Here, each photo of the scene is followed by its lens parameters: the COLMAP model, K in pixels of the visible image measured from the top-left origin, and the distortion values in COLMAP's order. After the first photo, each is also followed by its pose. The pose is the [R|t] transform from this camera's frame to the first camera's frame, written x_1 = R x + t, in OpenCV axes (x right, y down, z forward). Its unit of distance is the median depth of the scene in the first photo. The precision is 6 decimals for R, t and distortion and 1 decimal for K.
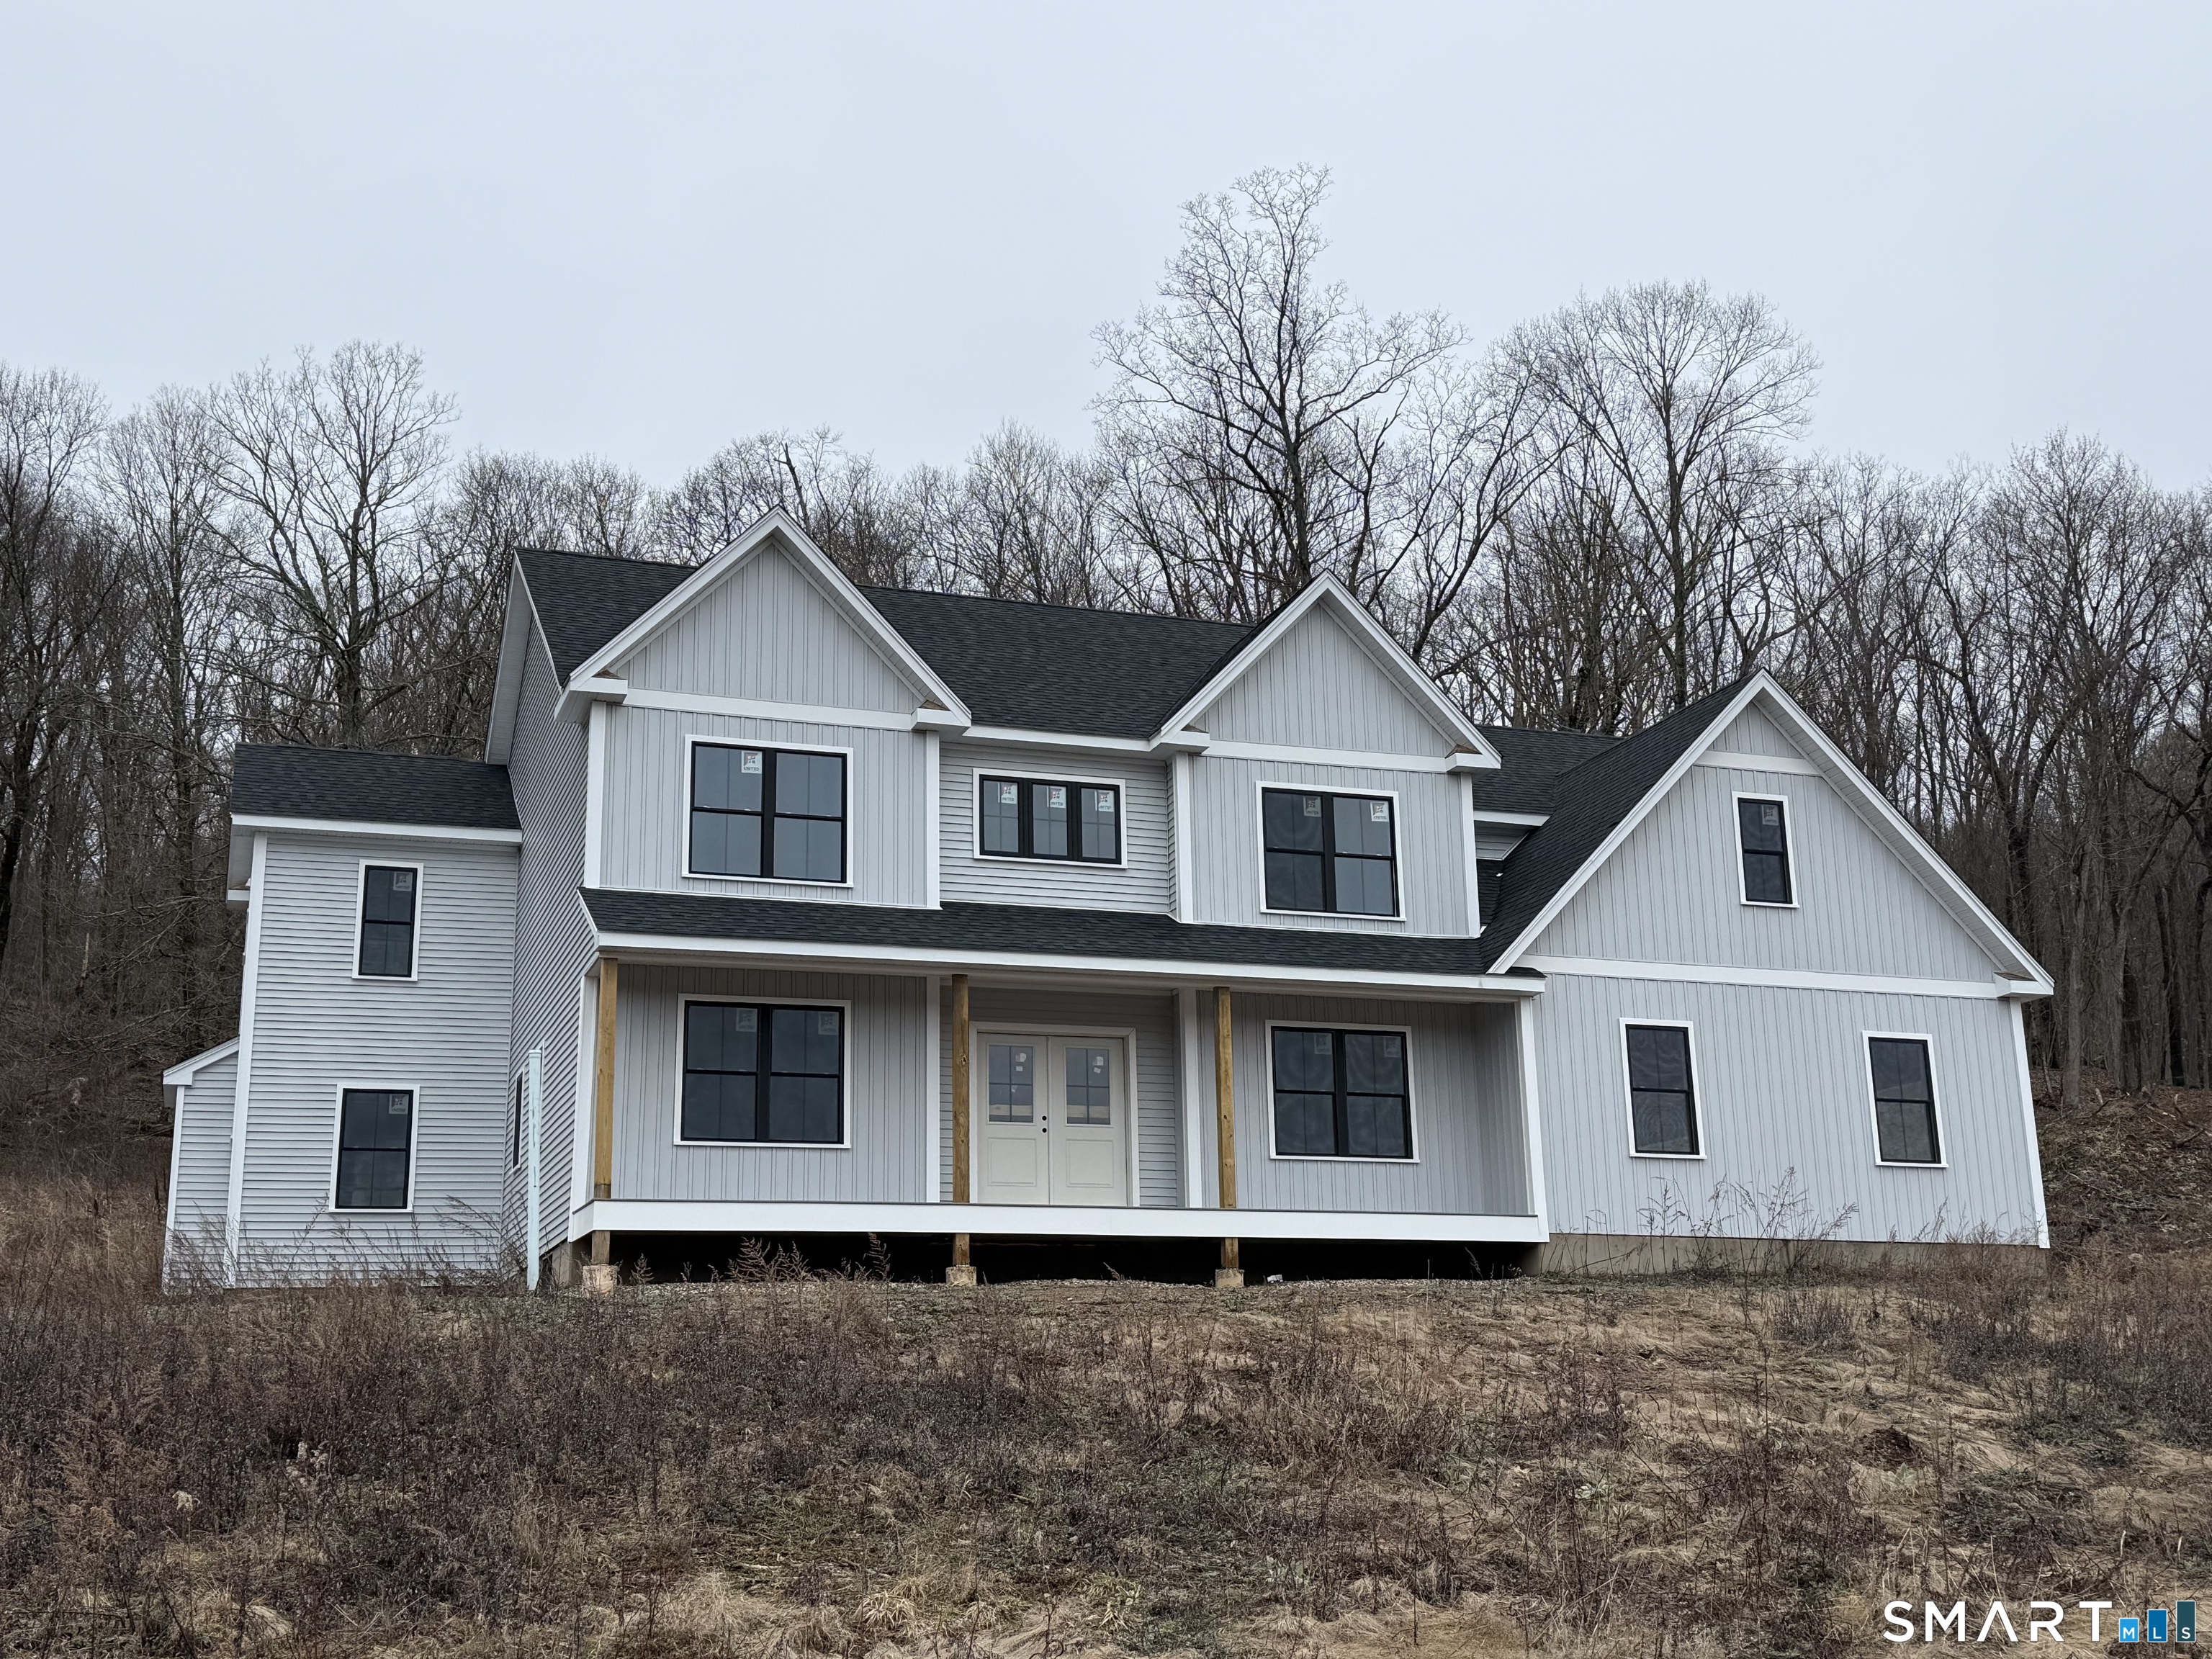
lens RADIAL K [[2474.2, 0, 1106.0], [0, 2474.2, 829.5], [0, 0, 1]] dist [0.126158, -0.037406]
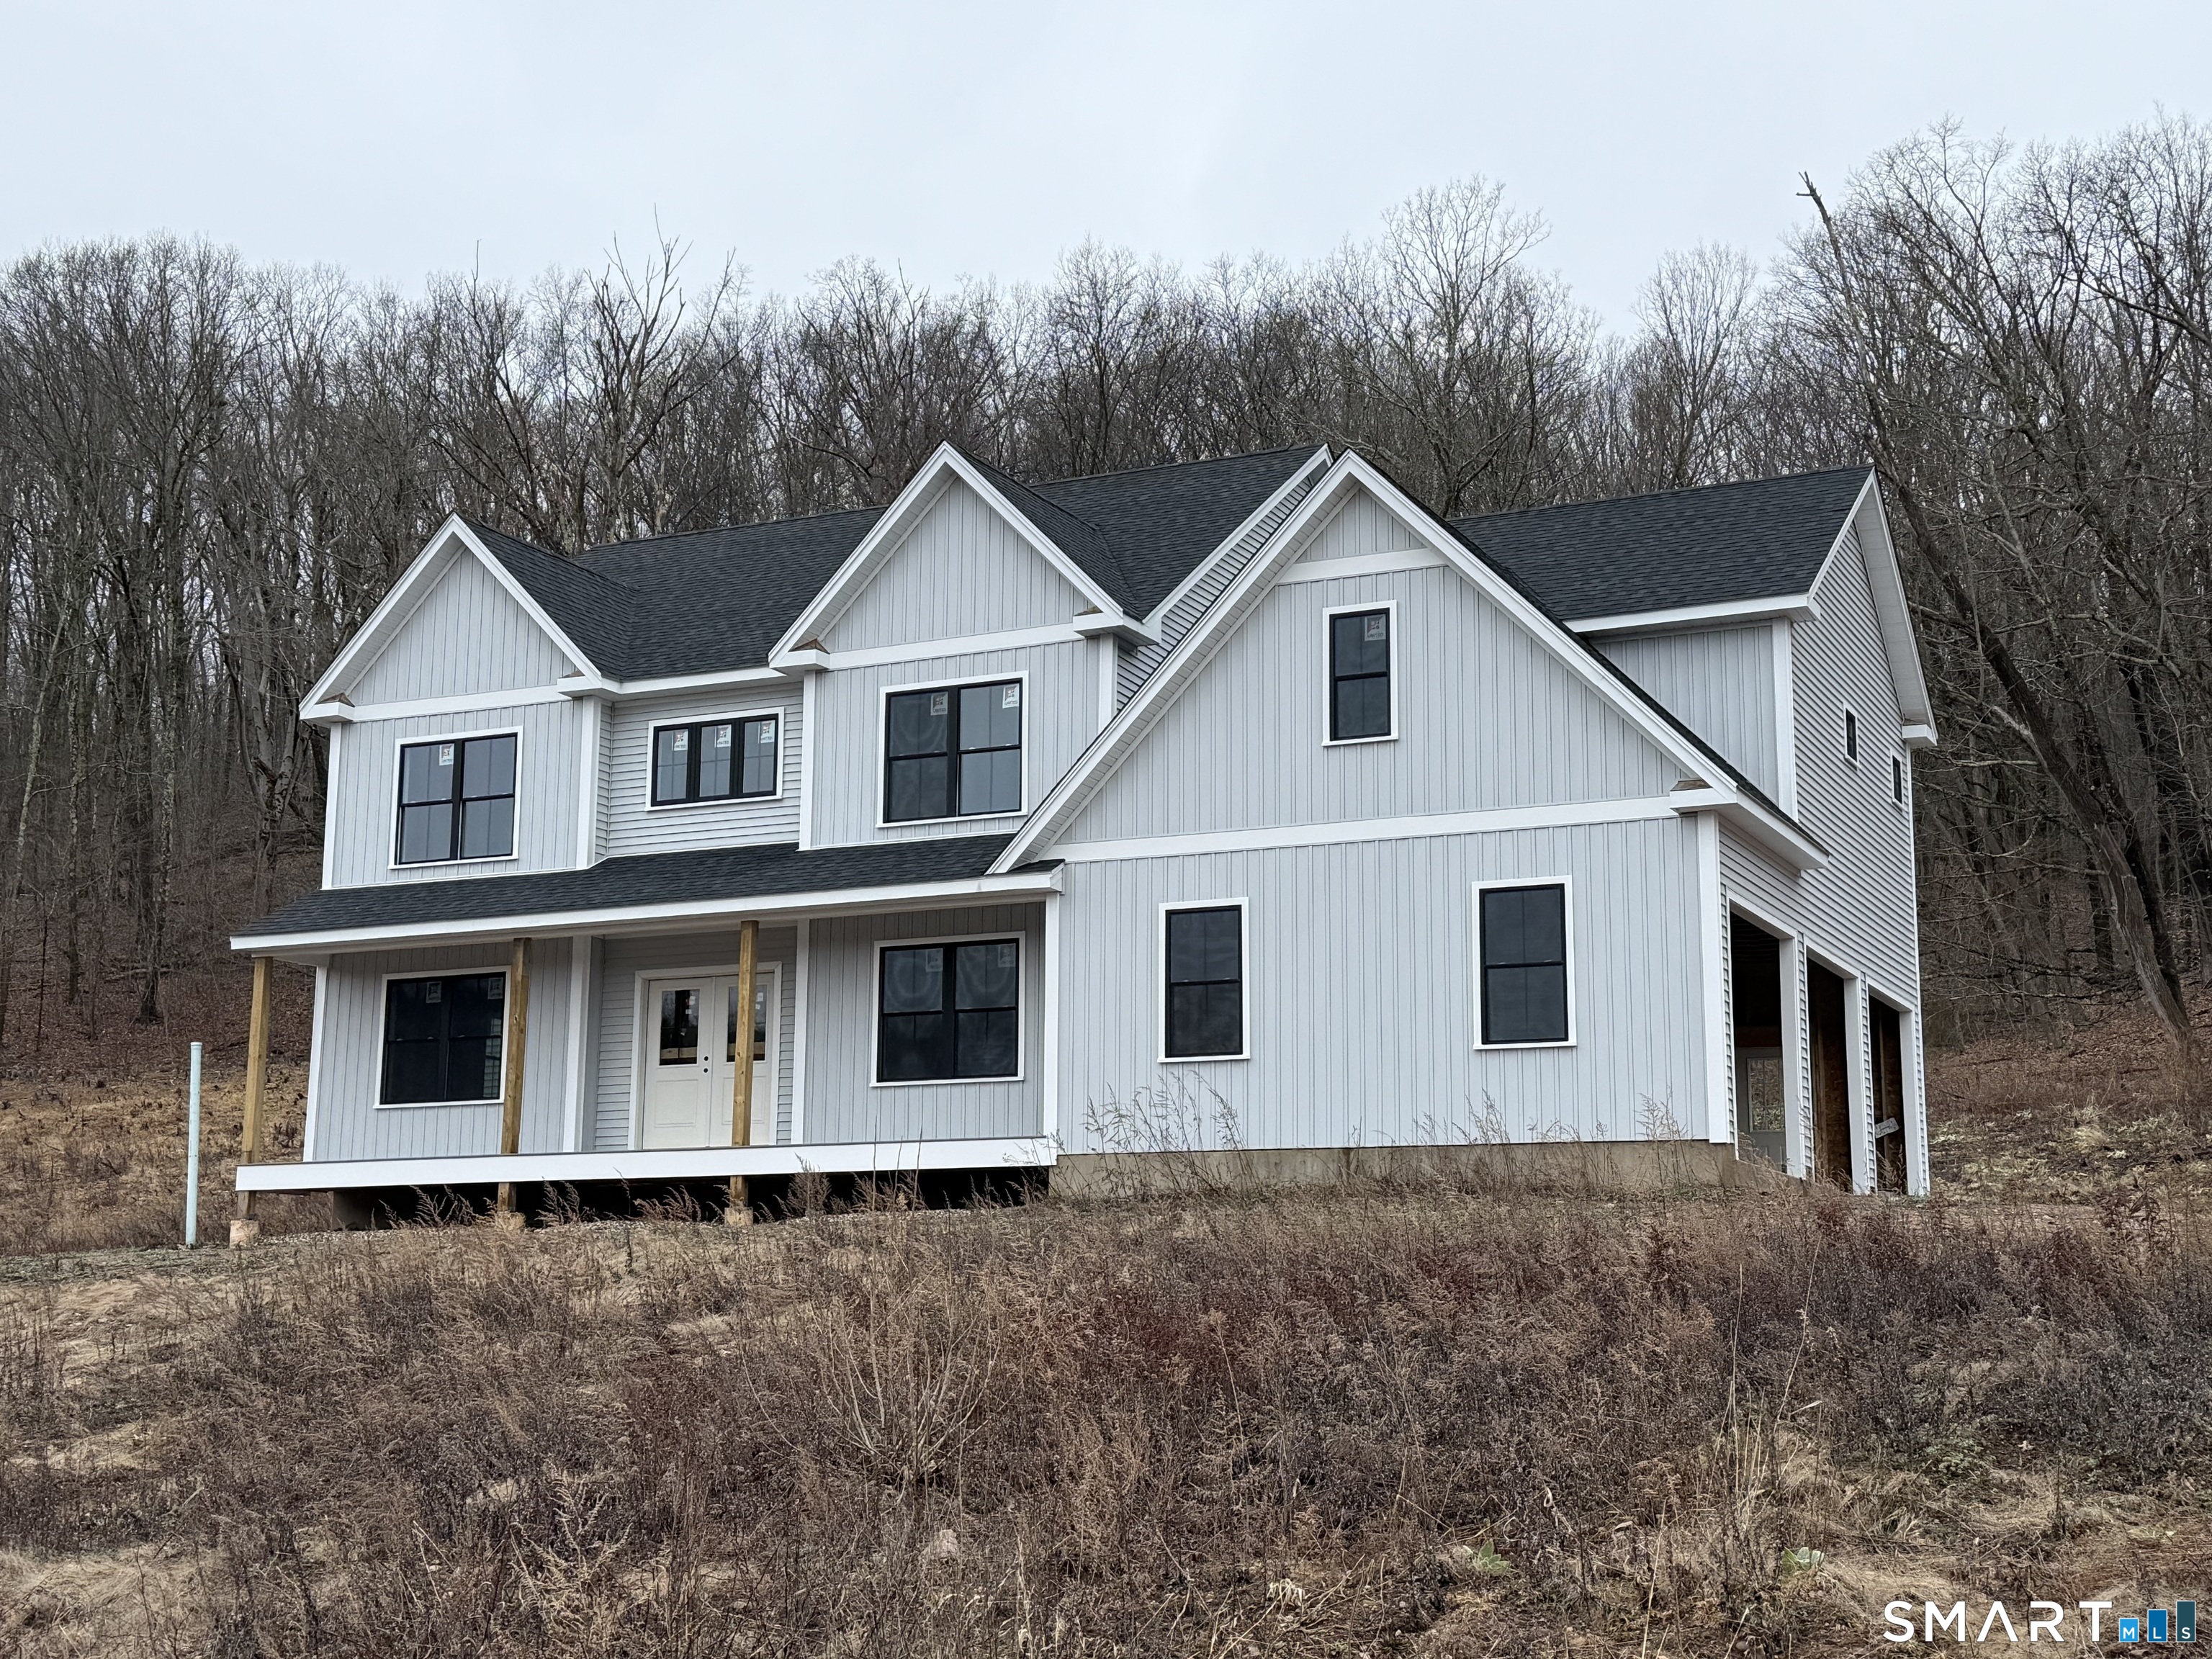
lens RADIAL K [[2977.4, 0, 1106.0], [0, 2977.4, 829.5], [0, 0, 1]] dist [-0.025403, -0.001305]
pose [[0.696729, -0.111927, -0.708549, 0.921529], [0.152179, 0.988332, -0.006483, 0.054411], [0.701007, -0.103309, 0.705632, 0.266348]]
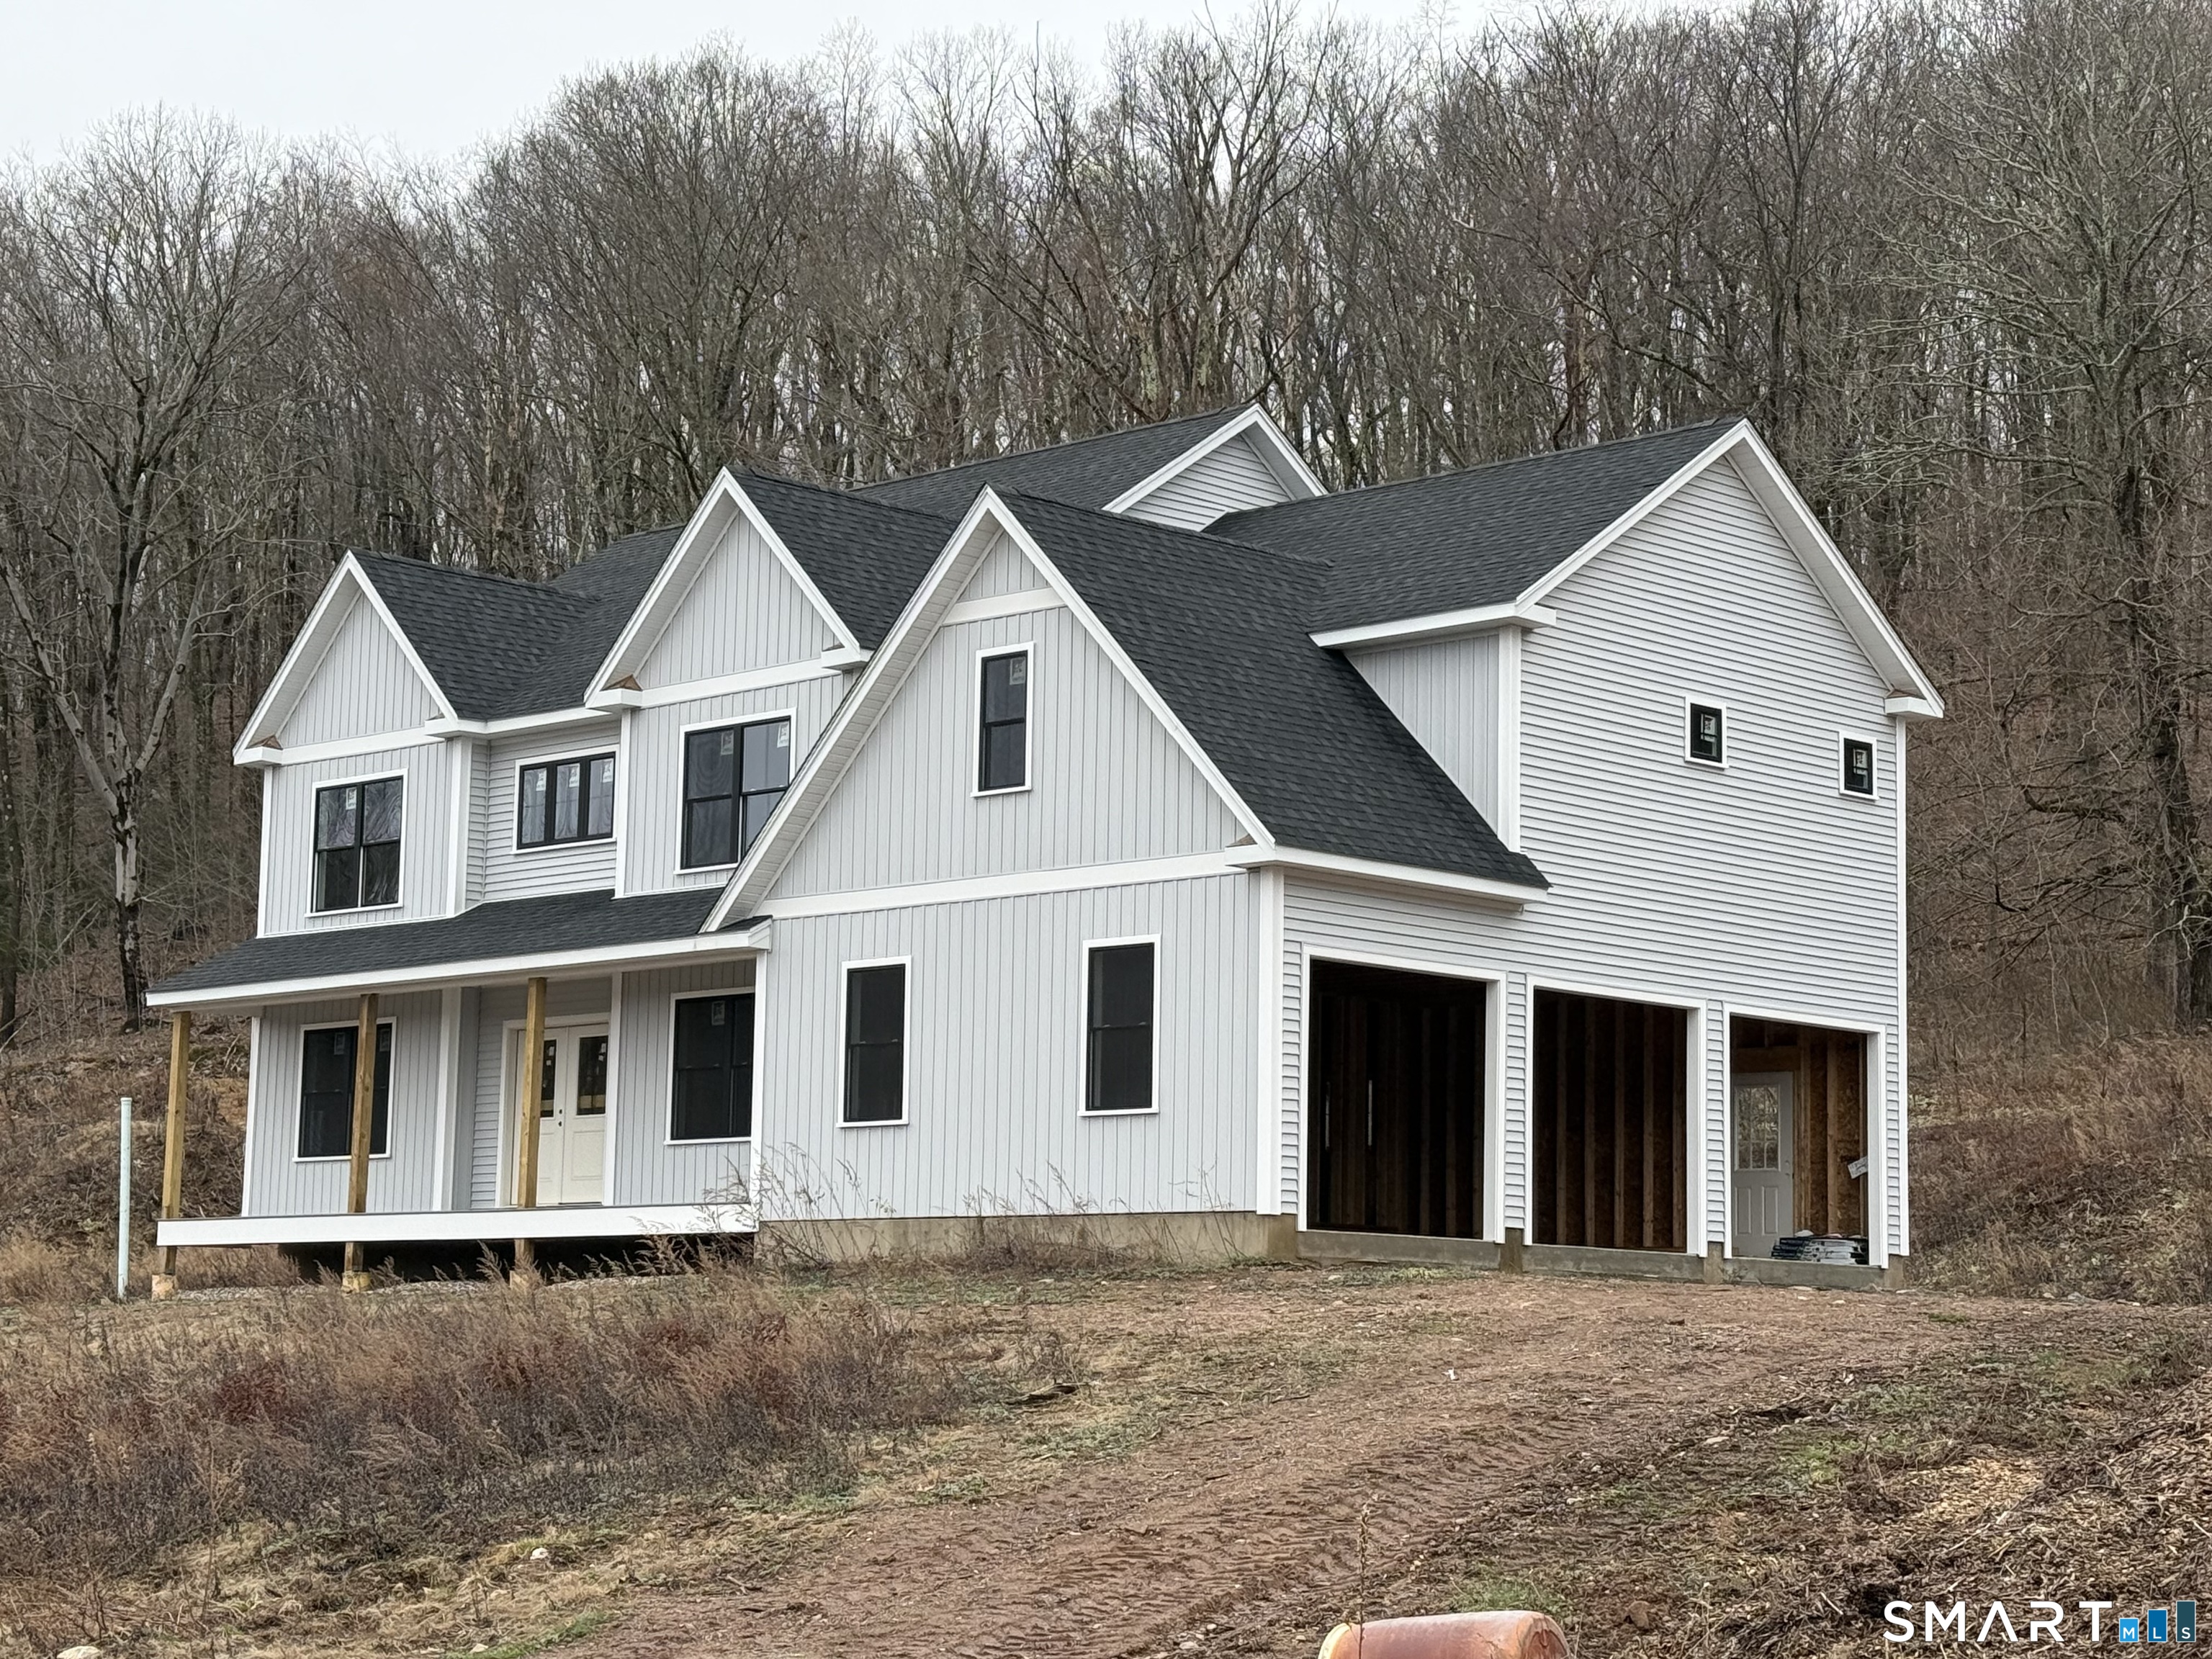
lens RADIAL K [[4410.9, 0, 1106.0], [0, 4410.9, 829.5], [0, 0, 1]] dist [-0.385652, -0.071872]
pose [[0.433792, -0.100594, -0.895380, 1.557228], [0.189661, 0.981677, -0.018403, 0.075961], [0.880825, -0.161836, 0.444923, 0.432937]]
